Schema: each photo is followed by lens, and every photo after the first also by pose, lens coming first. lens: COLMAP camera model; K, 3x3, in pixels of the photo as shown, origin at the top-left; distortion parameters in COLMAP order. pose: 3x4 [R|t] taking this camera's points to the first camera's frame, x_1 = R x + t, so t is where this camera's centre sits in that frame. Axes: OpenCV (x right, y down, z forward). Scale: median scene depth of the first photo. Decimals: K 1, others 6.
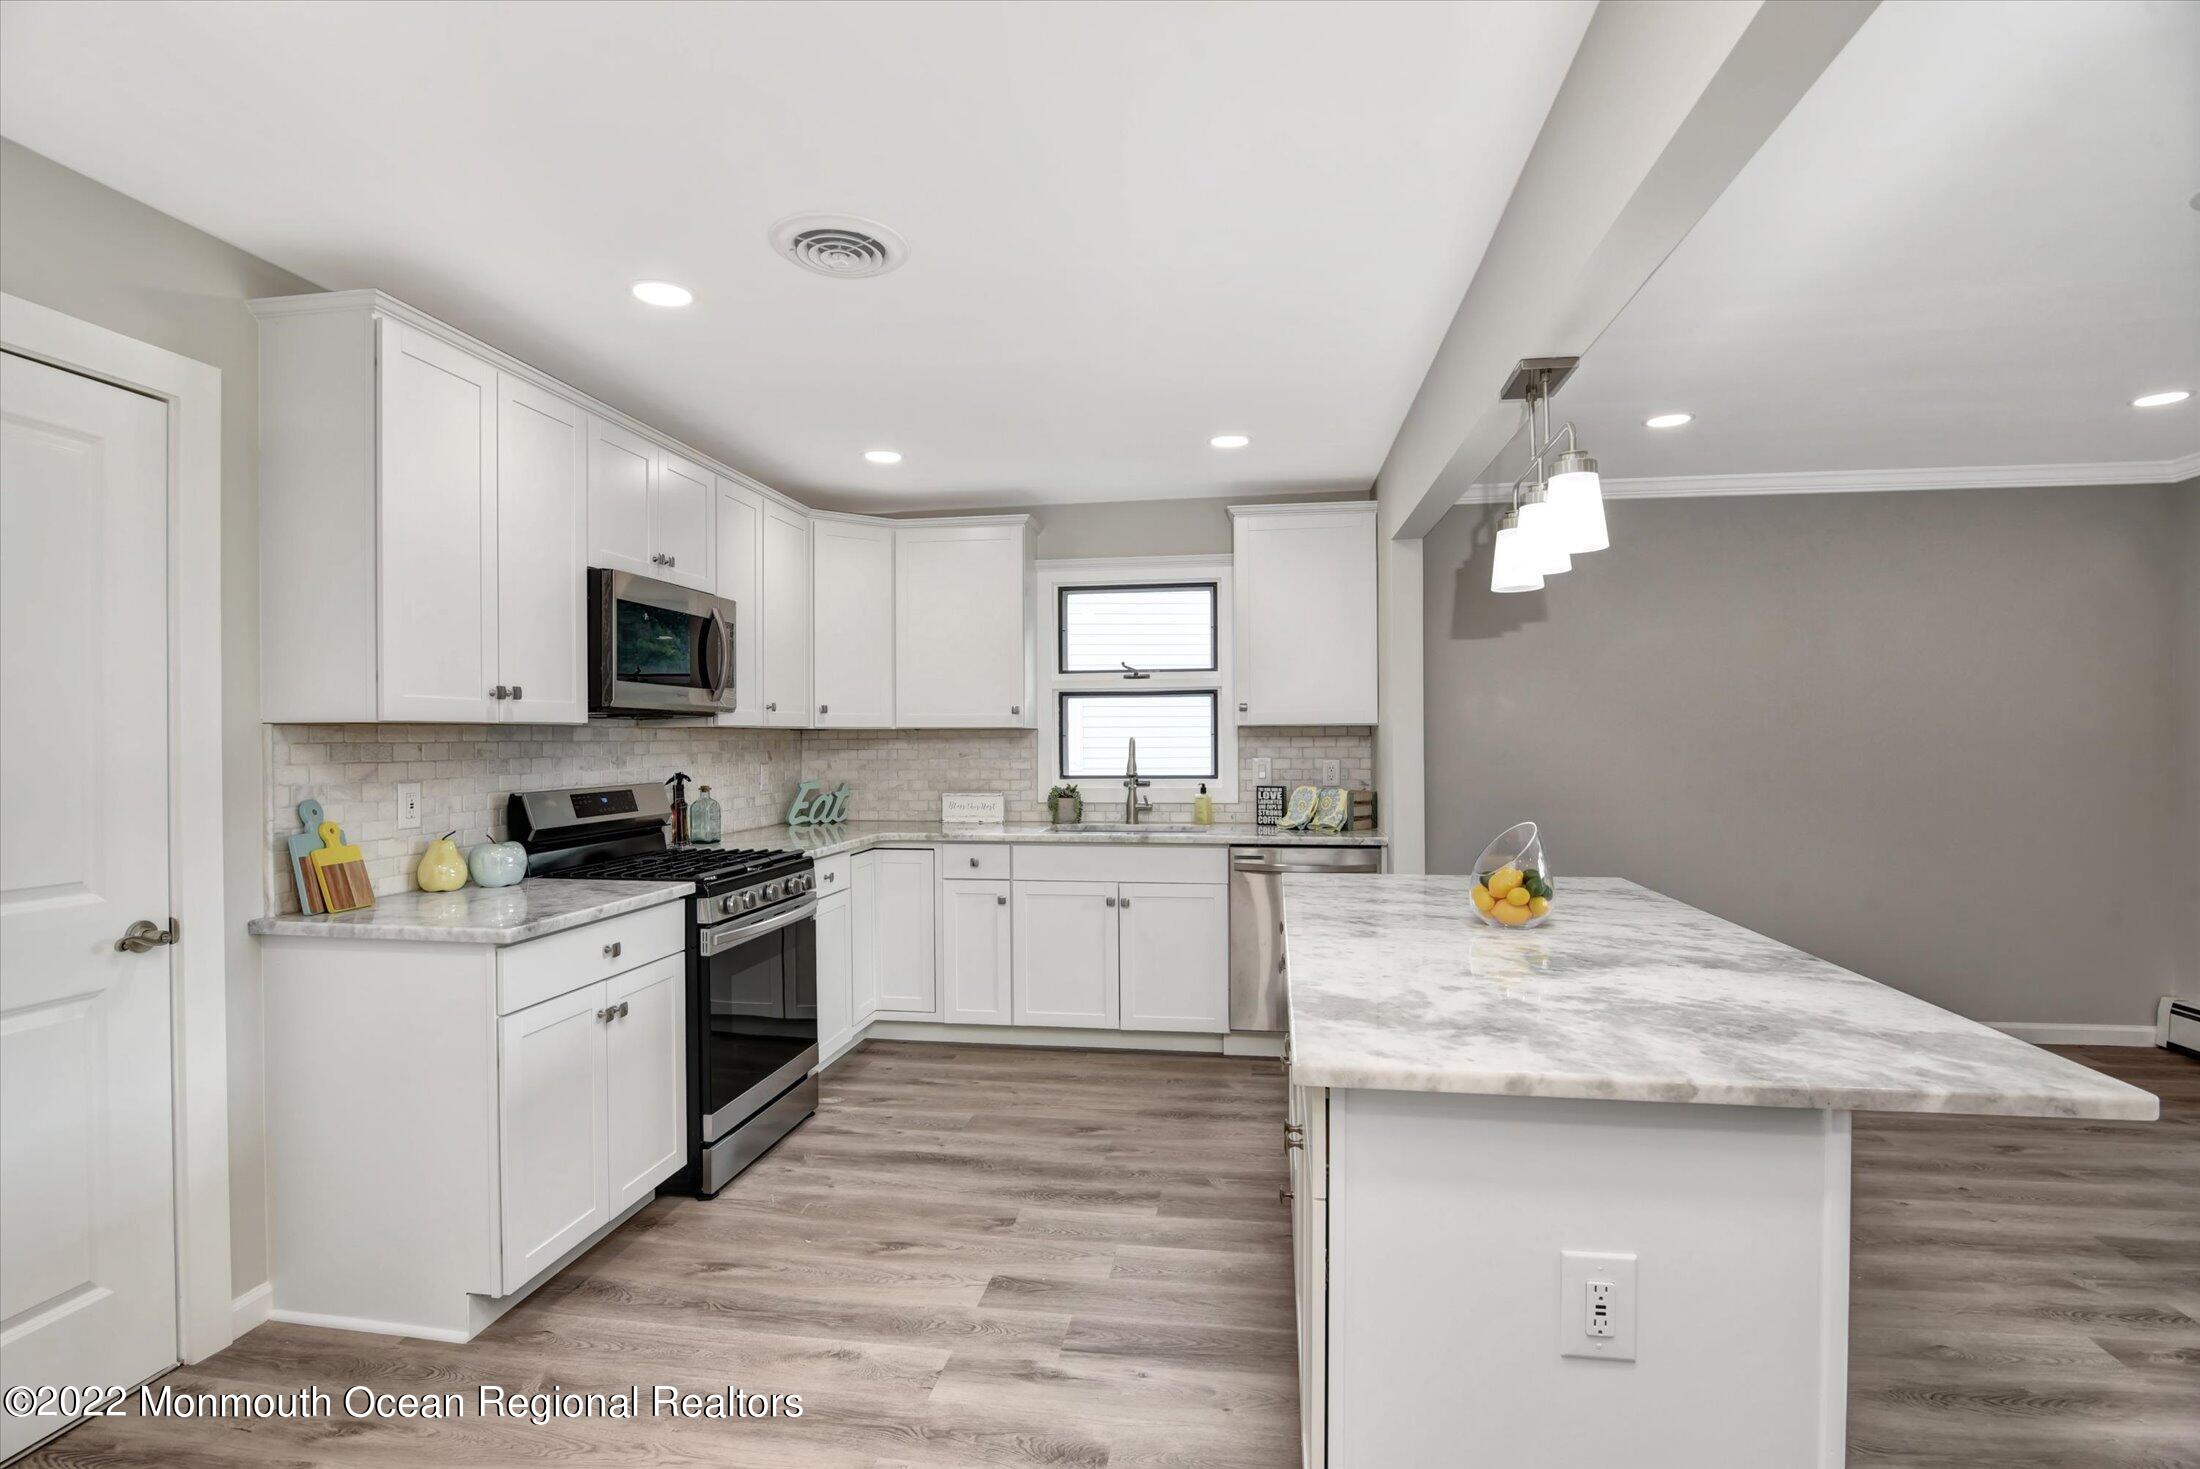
lens RADIAL K [[1081.8, 0, 1096.6], [0, 1081.8, 744.8], [0, 0, 1]] dist [-0.016376, -0.000821]
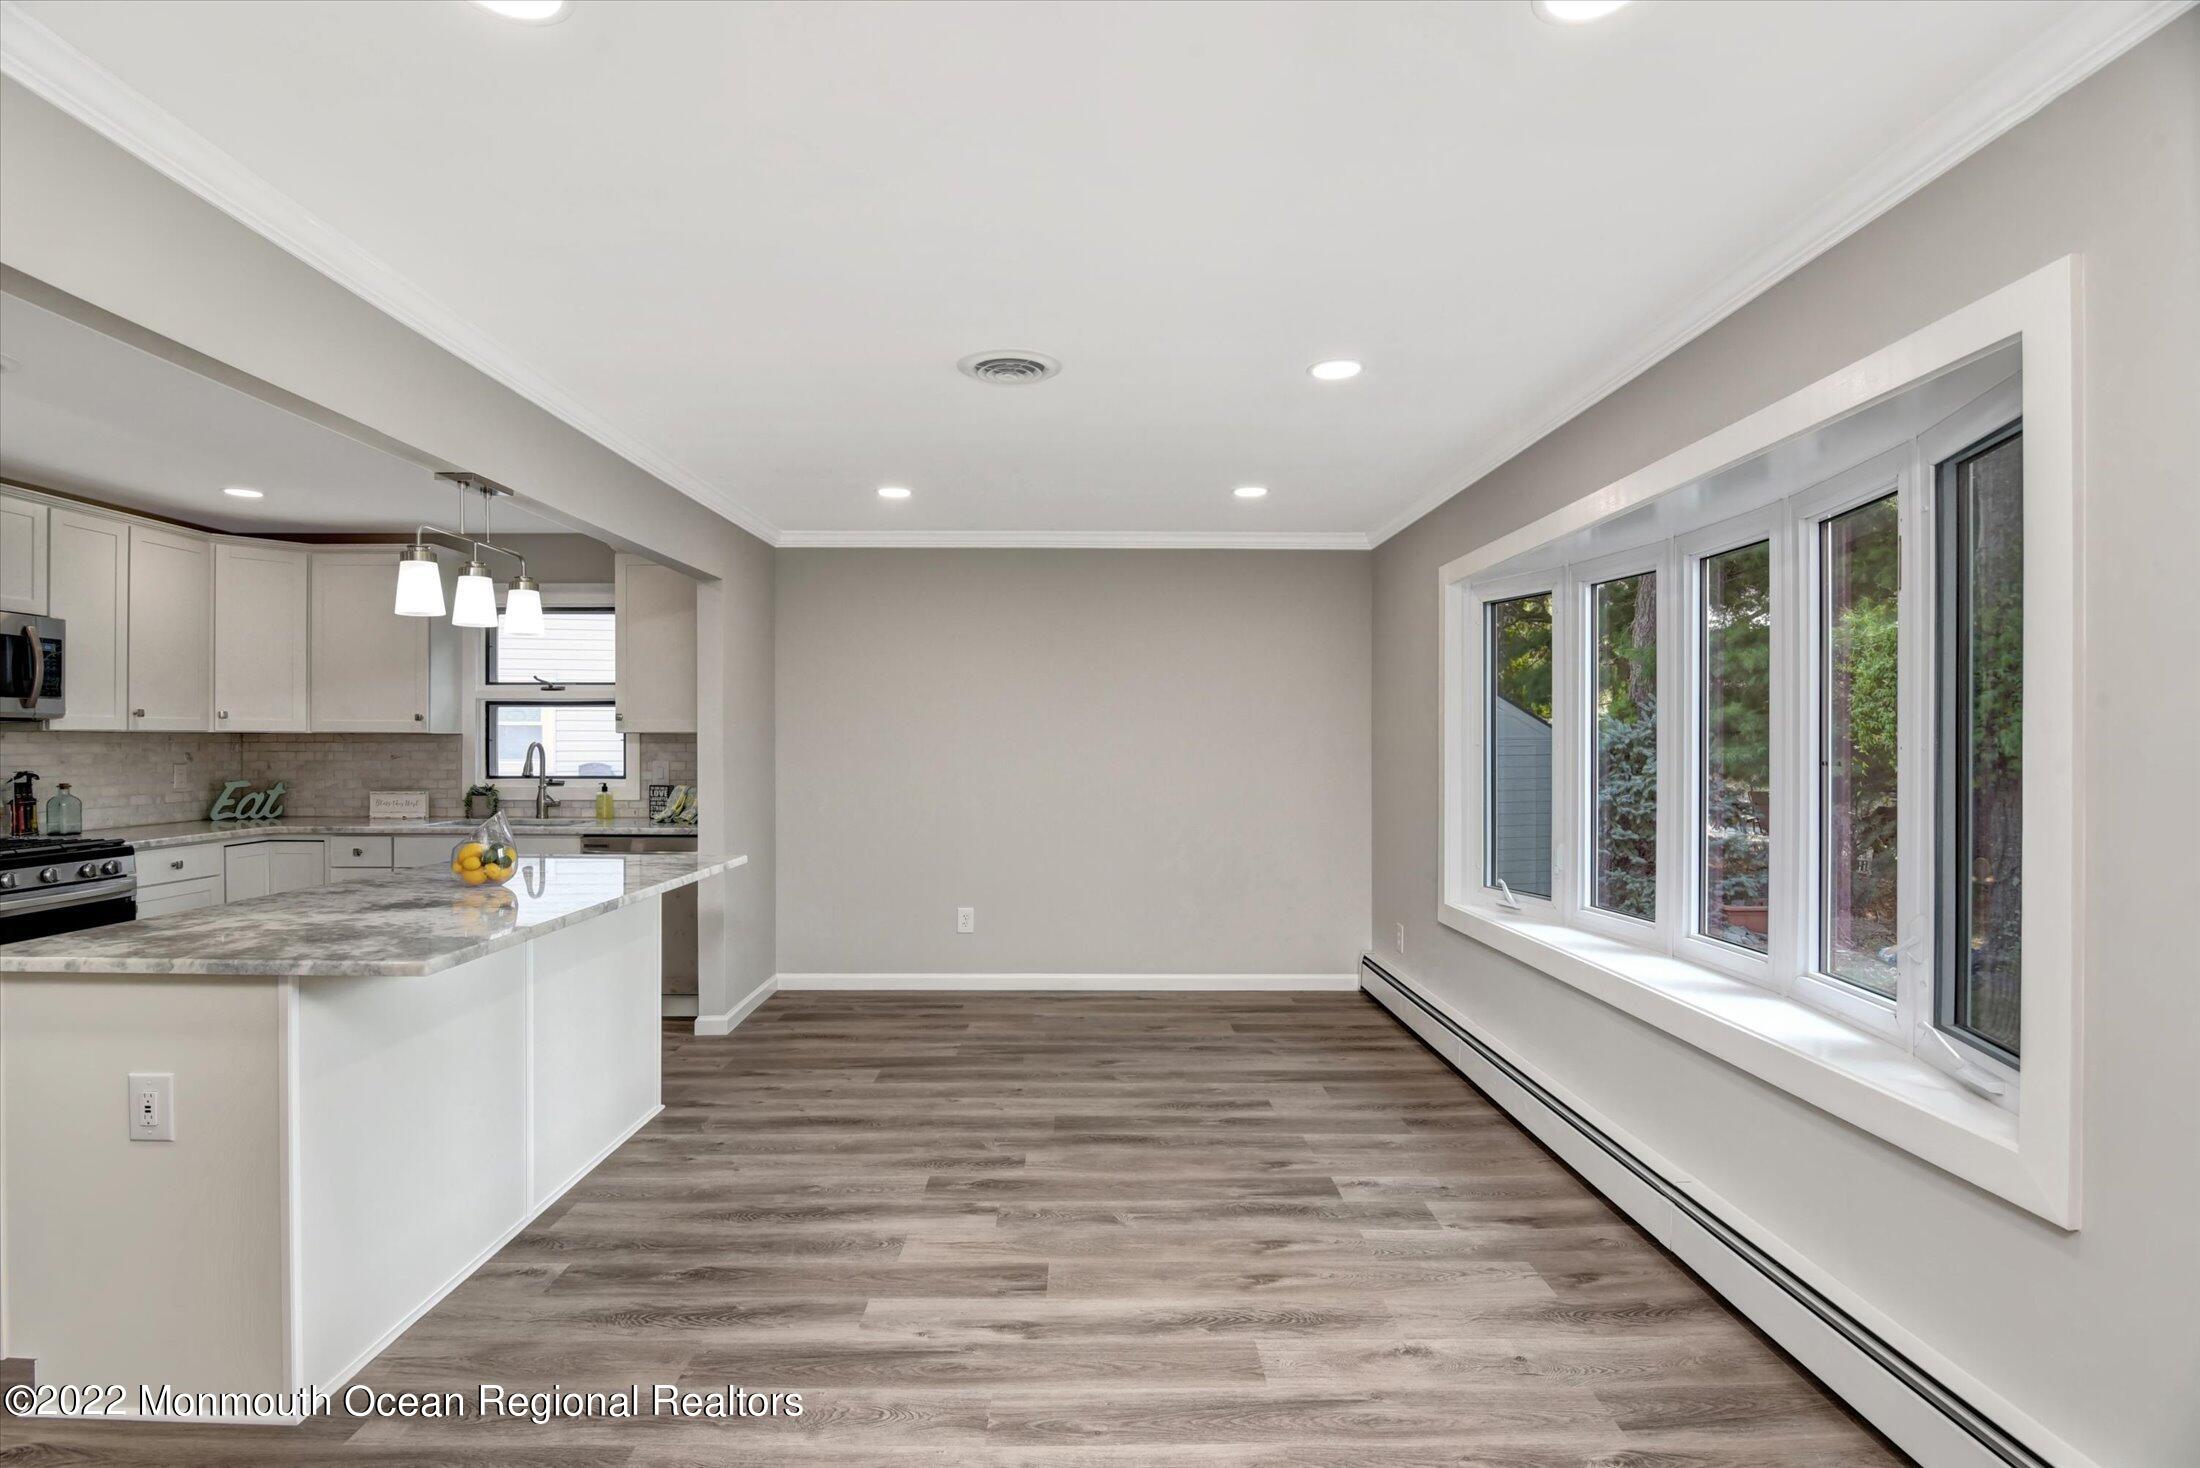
lens RADIAL K [[1072.9, 0, 1063.9], [0, 1072.9, 744.6], [0, 0, 1]] dist [-0.017907, -0.000482]
pose [[0.987557, 0.006167, 0.157139, 0.521292], [-0.005624, 0.999977, -0.003902, -0.003938], [-0.157159, 0.002970, 0.987569, -0.251462]]
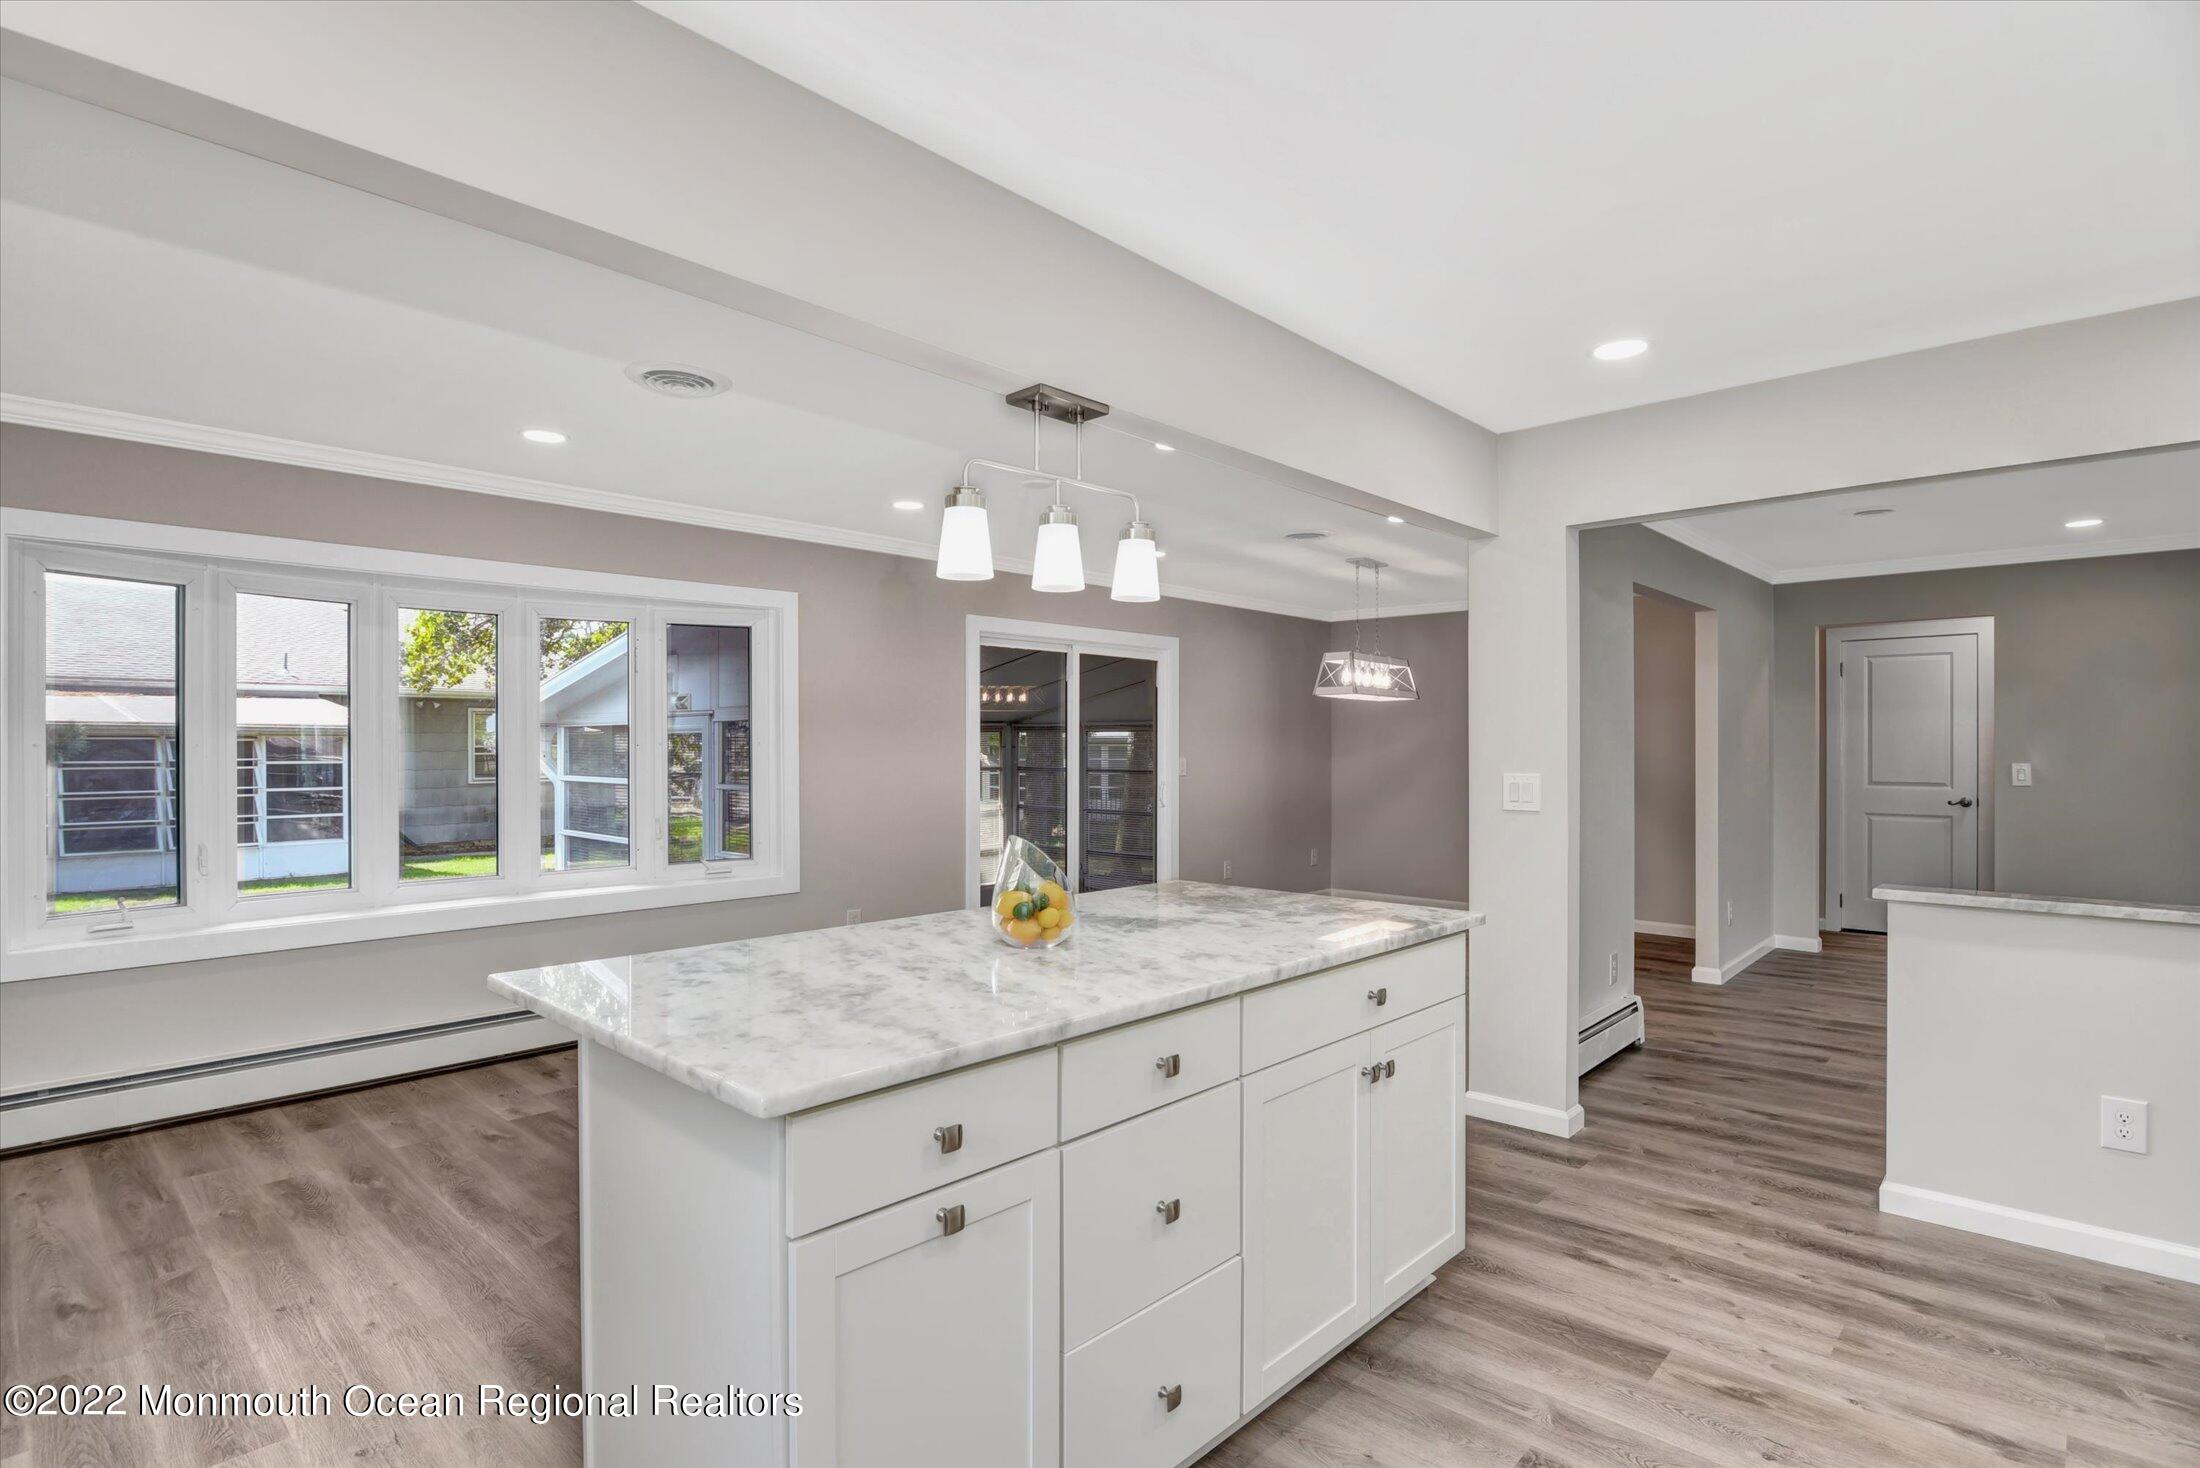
lens RADIAL K [[1072.9, 0, 1063.9], [0, 1072.9, 744.6], [0, 0, 1]] dist [-0.017907, -0.000482]
pose [[-0.809721, 0.005950, 0.586784, -0.110277], [0.006799, 0.999977, -0.000757, -0.006697], [-0.586775, 0.003376, -0.809743, 1.019004]]
